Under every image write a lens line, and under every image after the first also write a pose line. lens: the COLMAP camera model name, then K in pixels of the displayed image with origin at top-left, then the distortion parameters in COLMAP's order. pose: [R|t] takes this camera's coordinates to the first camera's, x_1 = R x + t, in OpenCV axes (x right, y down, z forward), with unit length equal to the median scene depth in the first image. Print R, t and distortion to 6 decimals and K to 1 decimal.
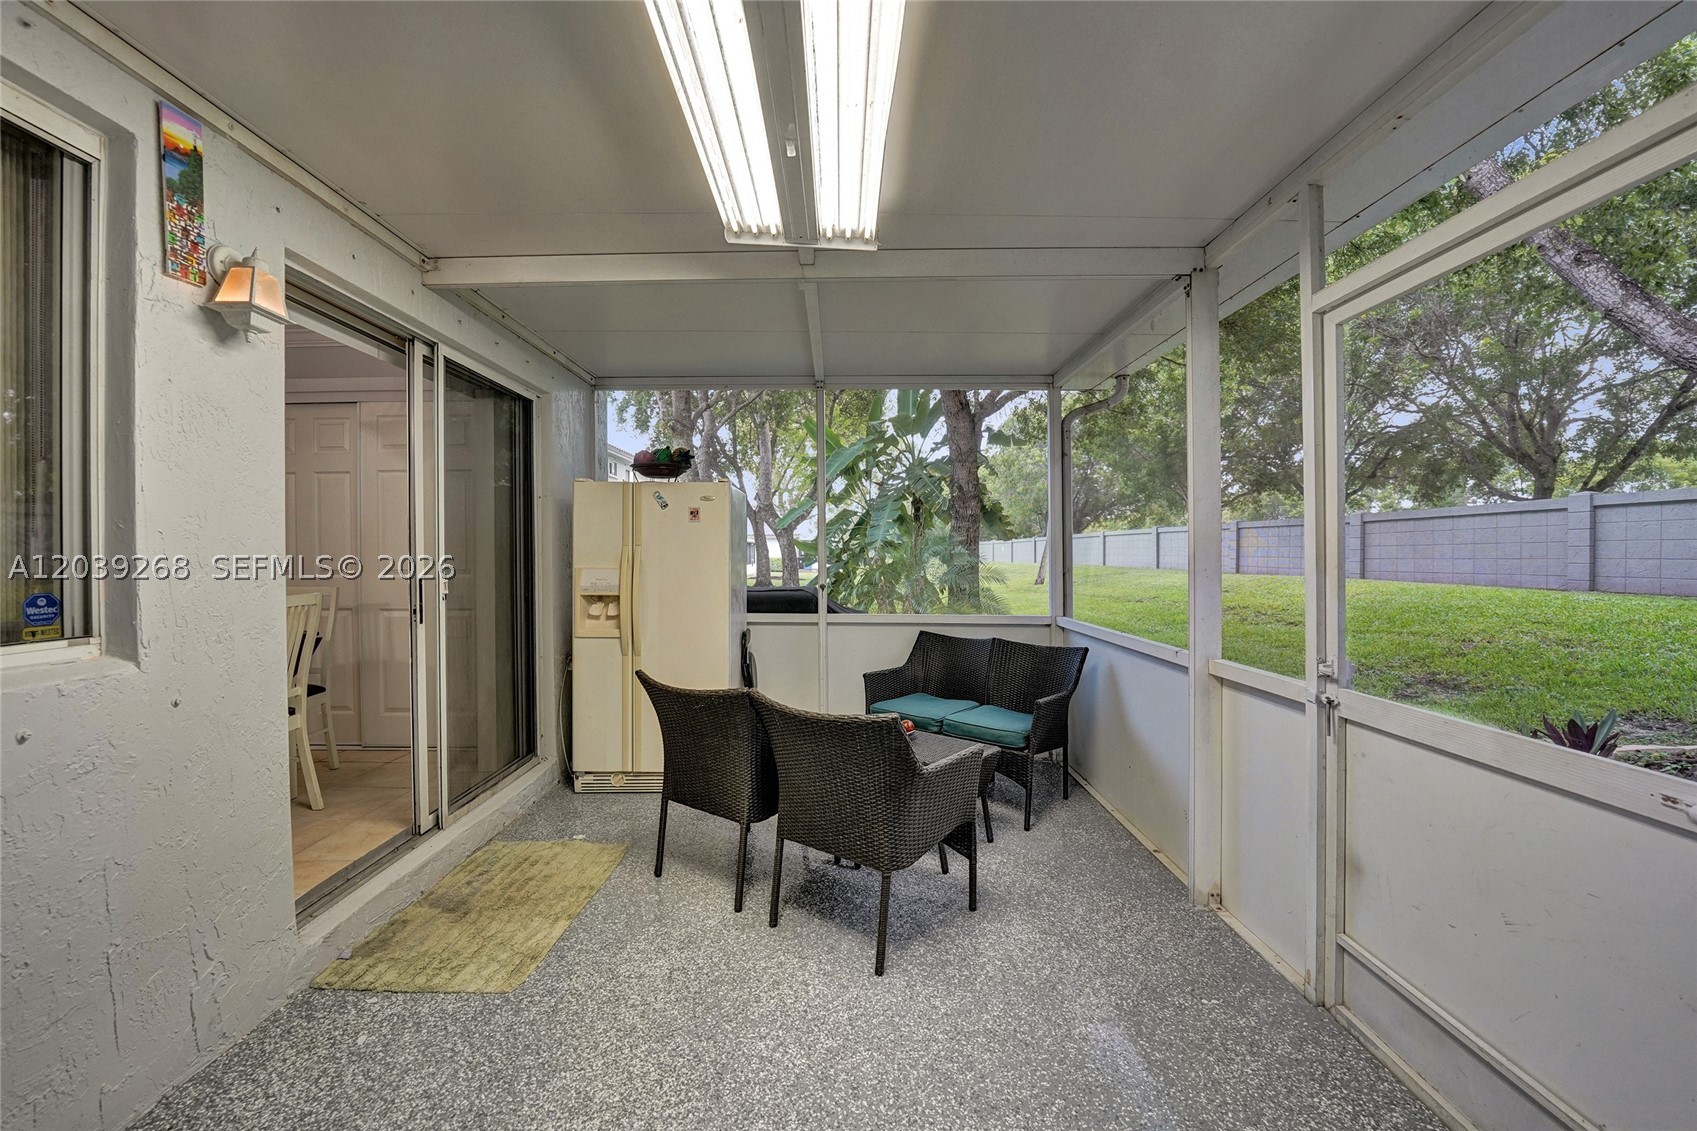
lens RADIAL K [[709.9, 0, 816.6], [0, 709.9, 553.2], [0, 0, 1]] dist [-0.027201, 0.003181]
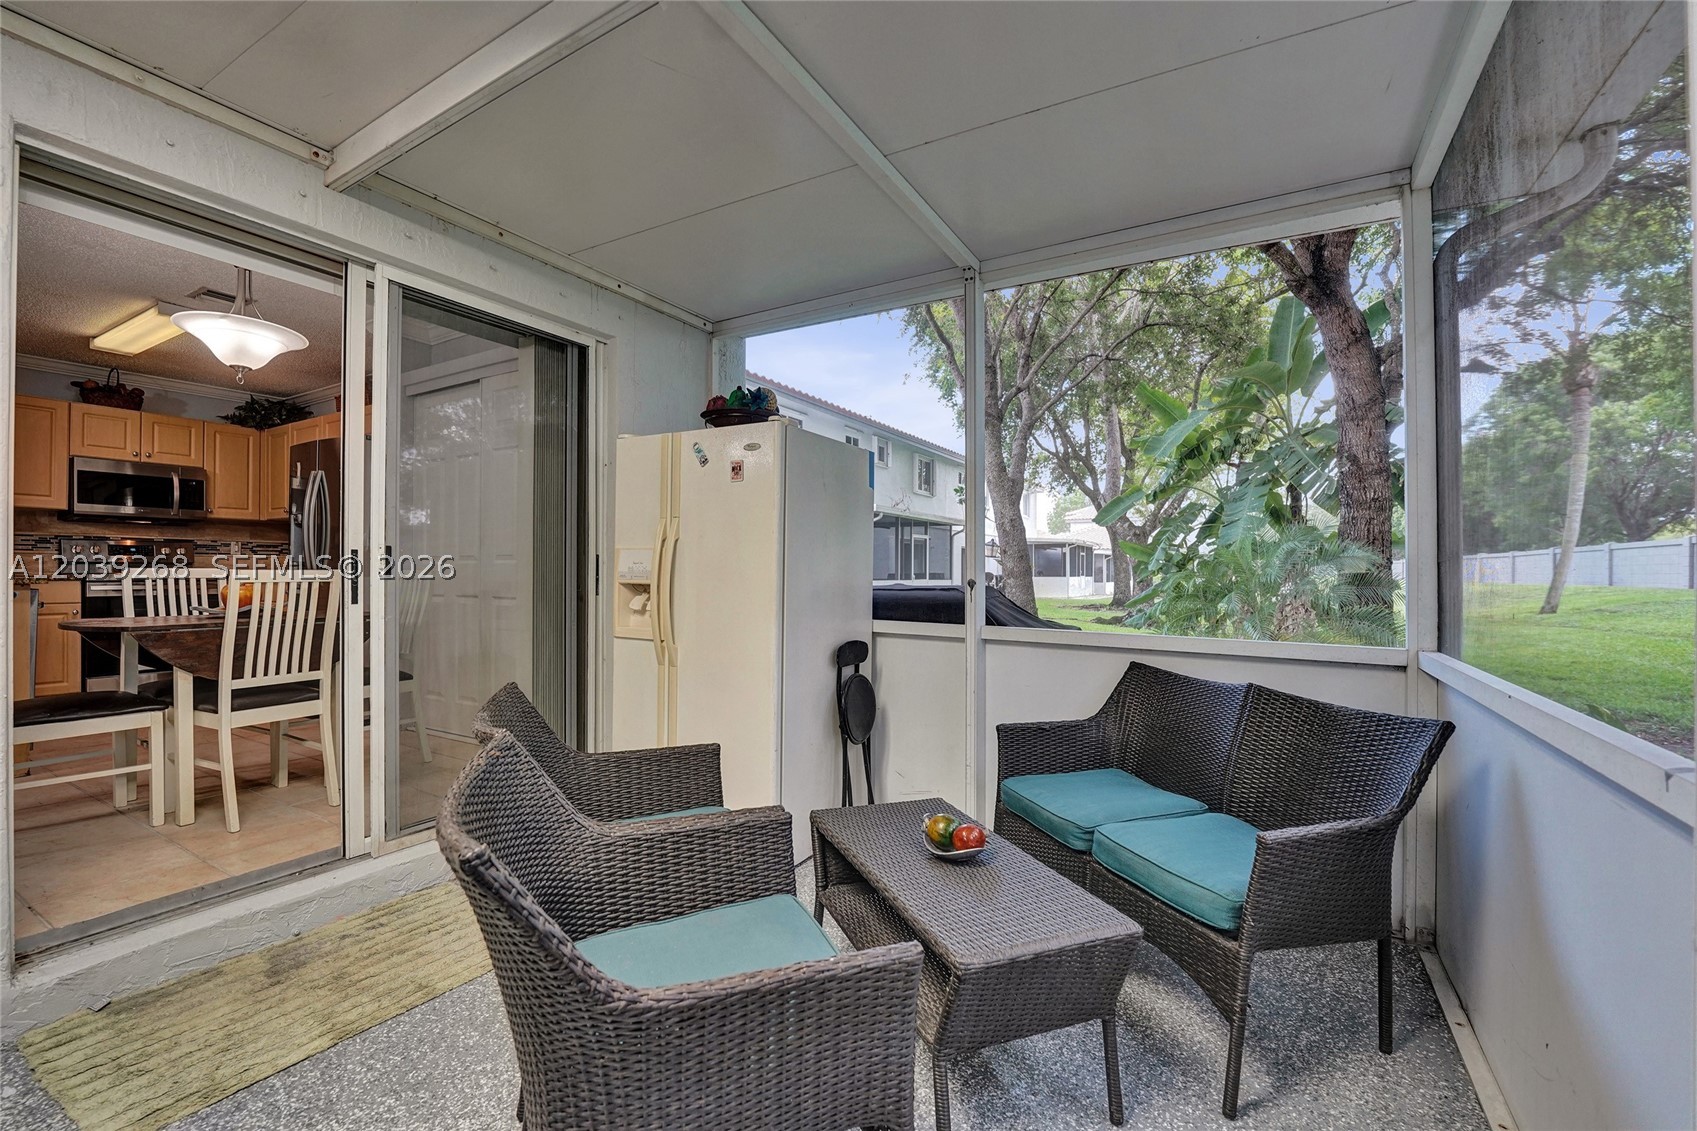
lens RADIAL K [[709.9, 0, 852.2], [0, 709.9, 569.9], [0, 0, 1]] dist [-0.027201, 0.003181]
pose [[0.869717, 0.006994, -0.493501, 0.252415], [-0.009412, 0.999953, -0.002416, 0.040452], [0.493461, 0.006746, 0.869742, 0.409464]]
